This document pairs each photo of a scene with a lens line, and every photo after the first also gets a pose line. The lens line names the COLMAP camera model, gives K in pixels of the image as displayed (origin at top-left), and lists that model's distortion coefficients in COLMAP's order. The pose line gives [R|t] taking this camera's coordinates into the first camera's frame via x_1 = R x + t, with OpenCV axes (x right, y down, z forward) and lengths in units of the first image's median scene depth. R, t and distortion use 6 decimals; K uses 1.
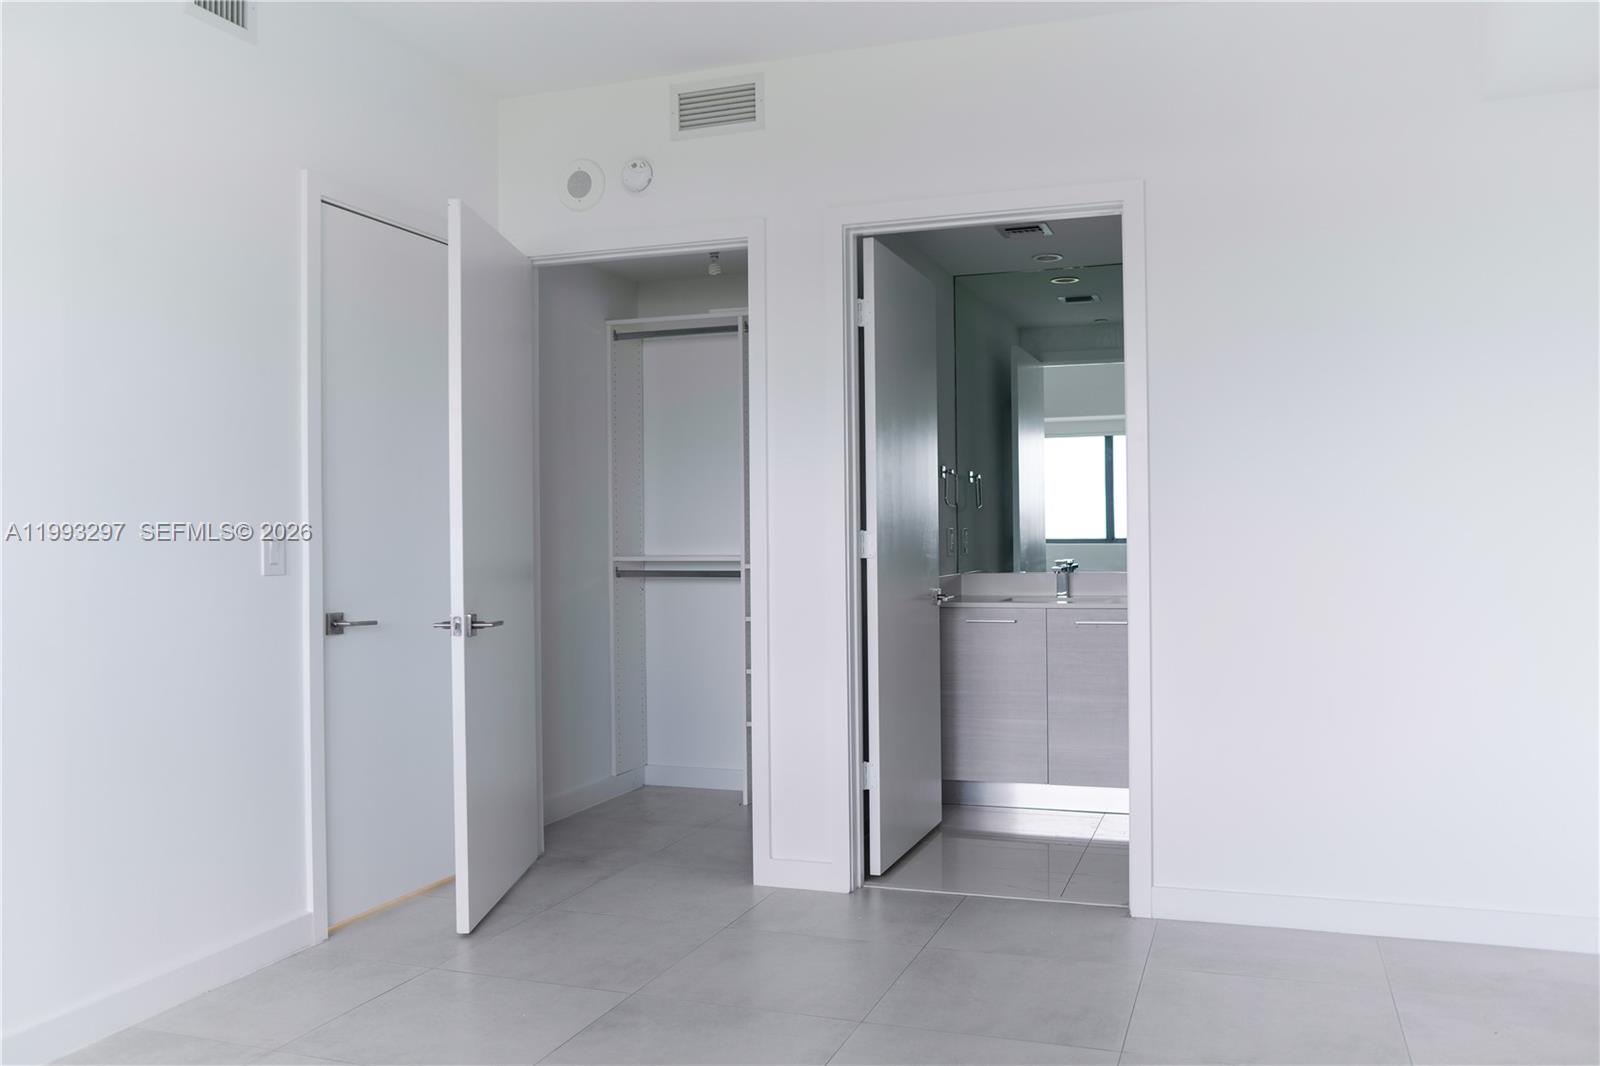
lens RADIAL K [[1296.2, 0, 800.0], [0, 1296.2, 533.0], [0, 0, 1]] dist [-0.063096, 0.017108]
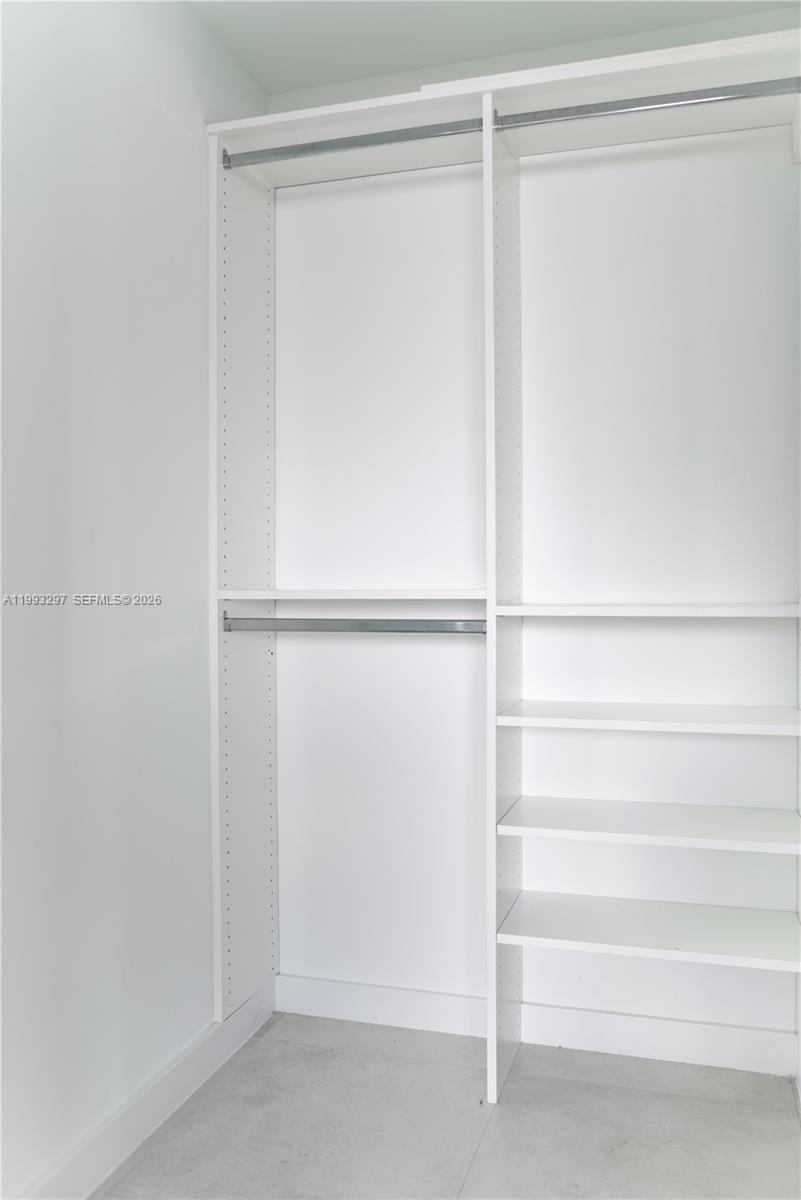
lens RADIAL K [[972.2, 0, 400.5], [0, 972.2, 600.0], [0, 0, 1]] dist [-0.063096, 0.017108]
pose [[0.998939, 0.007395, 0.045458, -0.089522], [-0.007996, 0.999883, 0.013042, 0.016375], [-0.045357, -0.013392, 0.998881, 0.613618]]
